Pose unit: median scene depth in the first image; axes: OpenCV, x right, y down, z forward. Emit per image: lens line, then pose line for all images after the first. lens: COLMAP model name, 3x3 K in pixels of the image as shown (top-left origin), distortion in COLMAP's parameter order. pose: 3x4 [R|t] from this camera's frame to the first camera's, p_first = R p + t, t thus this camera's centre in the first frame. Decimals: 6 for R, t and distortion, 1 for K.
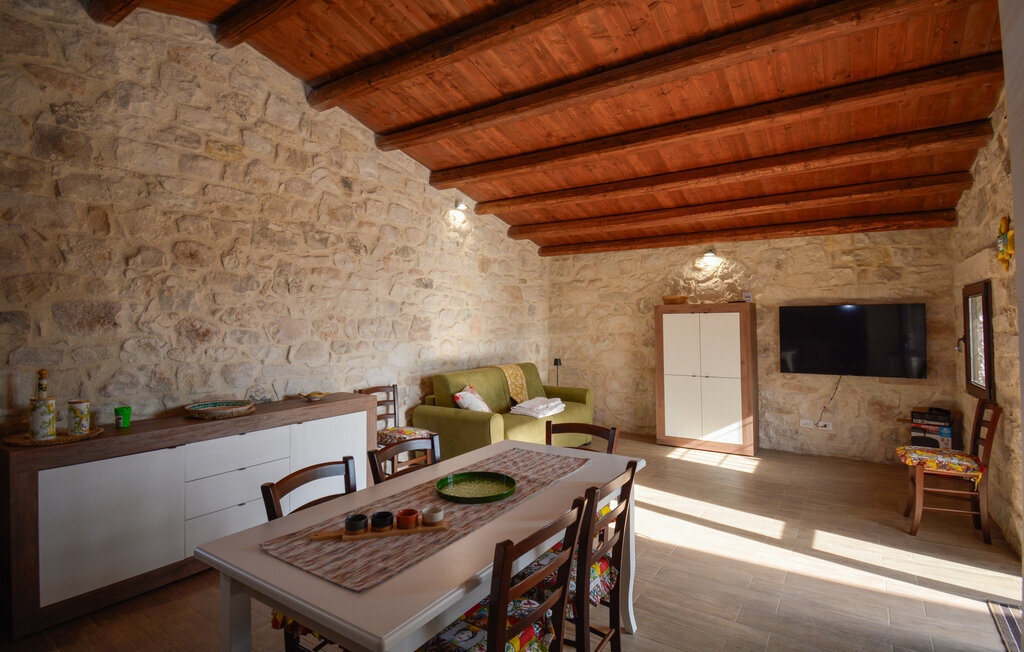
lens RADIAL K [[487.2, 0, 519.4], [0, 487.2, 313.1], [0, 0, 1]] dist [-0.001240, -0.000533]
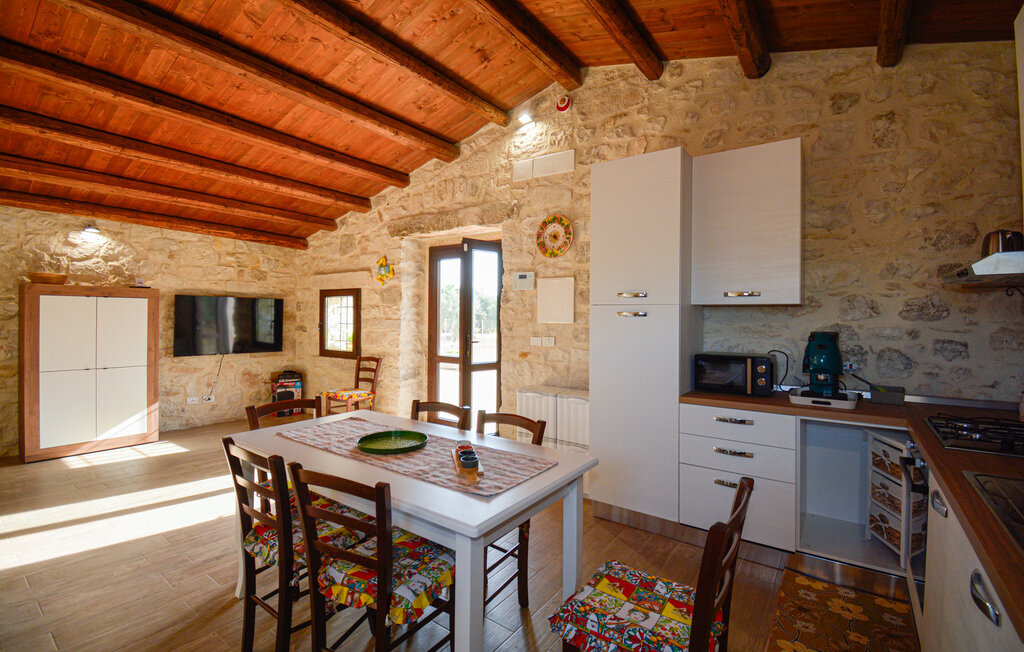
lens RADIAL K [[438.9, 0, 512.6], [0, 438.9, 314.6], [0, 0, 1]] dist [-0.016878, -0.008276]
pose [[0.062485, 0.014990, 0.997933, -0.375432], [-0.034287, 0.999329, -0.012864, 0.017522], [-0.997457, -0.033413, 0.062957, 0.217937]]
